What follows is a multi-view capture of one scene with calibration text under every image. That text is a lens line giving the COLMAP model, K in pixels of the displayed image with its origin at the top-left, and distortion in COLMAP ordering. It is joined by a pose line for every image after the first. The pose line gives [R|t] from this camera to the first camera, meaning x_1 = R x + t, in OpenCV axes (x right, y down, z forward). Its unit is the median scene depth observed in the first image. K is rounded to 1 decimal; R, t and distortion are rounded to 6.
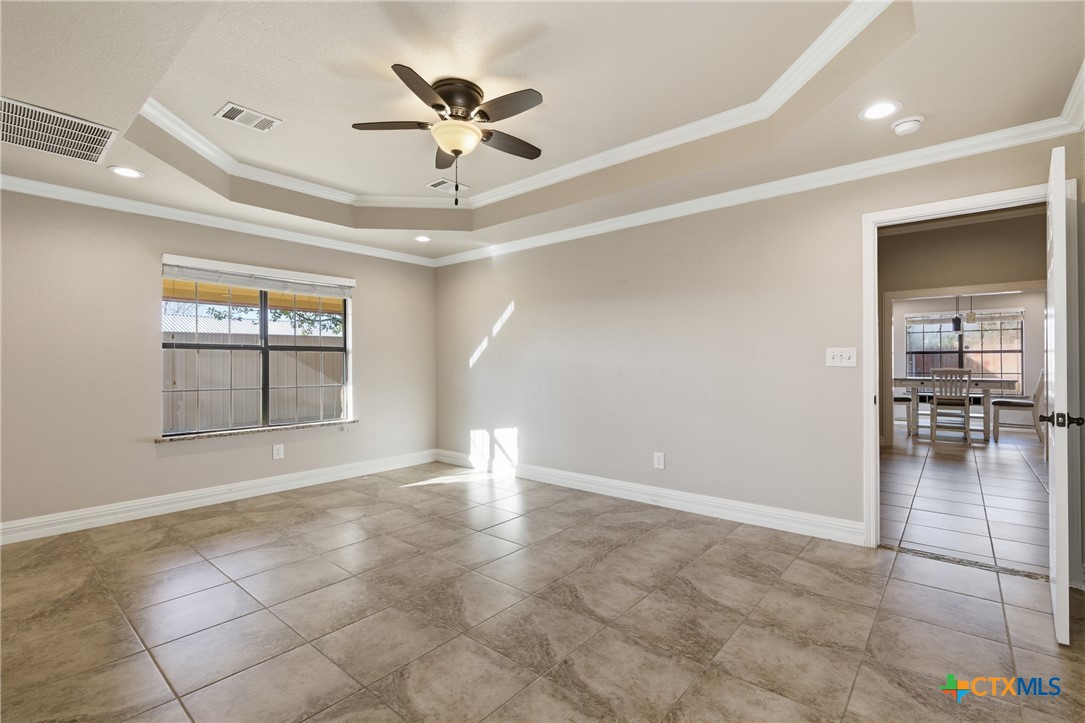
lens RADIAL K [[495.5, 0, 541.4], [0, 495.5, 360.2], [0, 0, 1]] dist [-0.007110, -0.000820]
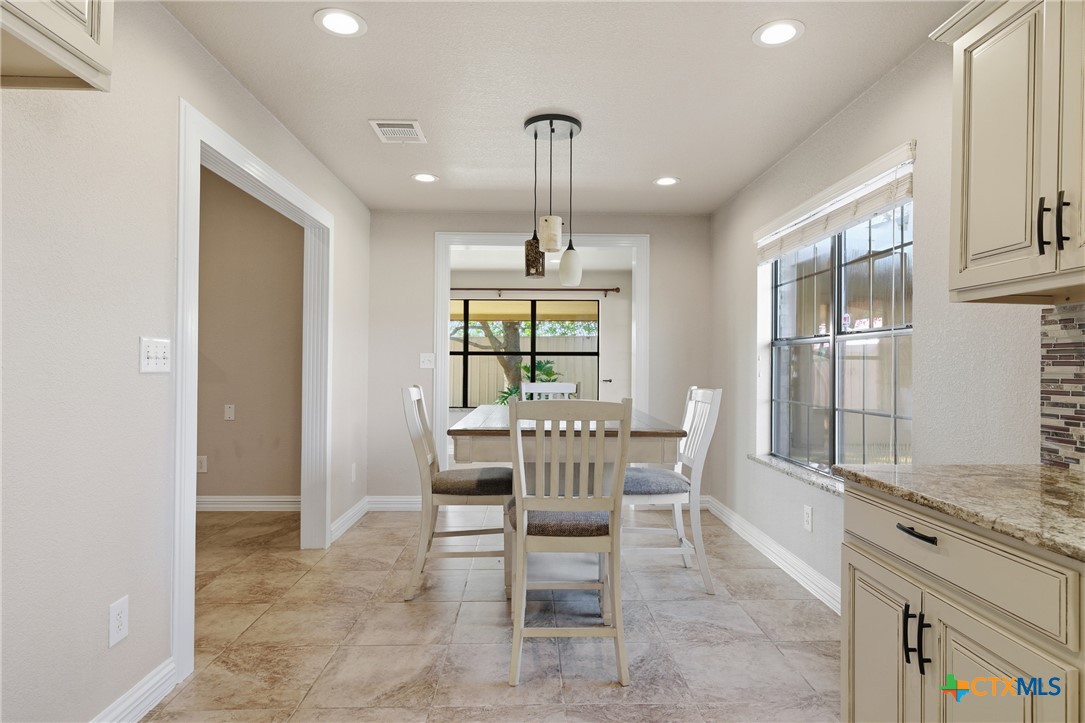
lens RADIAL K [[628.3, 0, 542.4], [0, 628.3, 362.5], [0, 0, 1]] dist [-0.000536, -0.000005]
pose [[-0.747104, -0.001615, -0.664705, 0.678432], [-0.001033, 0.999999, -0.001268, 0.003120], [0.664706, -0.000260, -0.747105, 2.105329]]
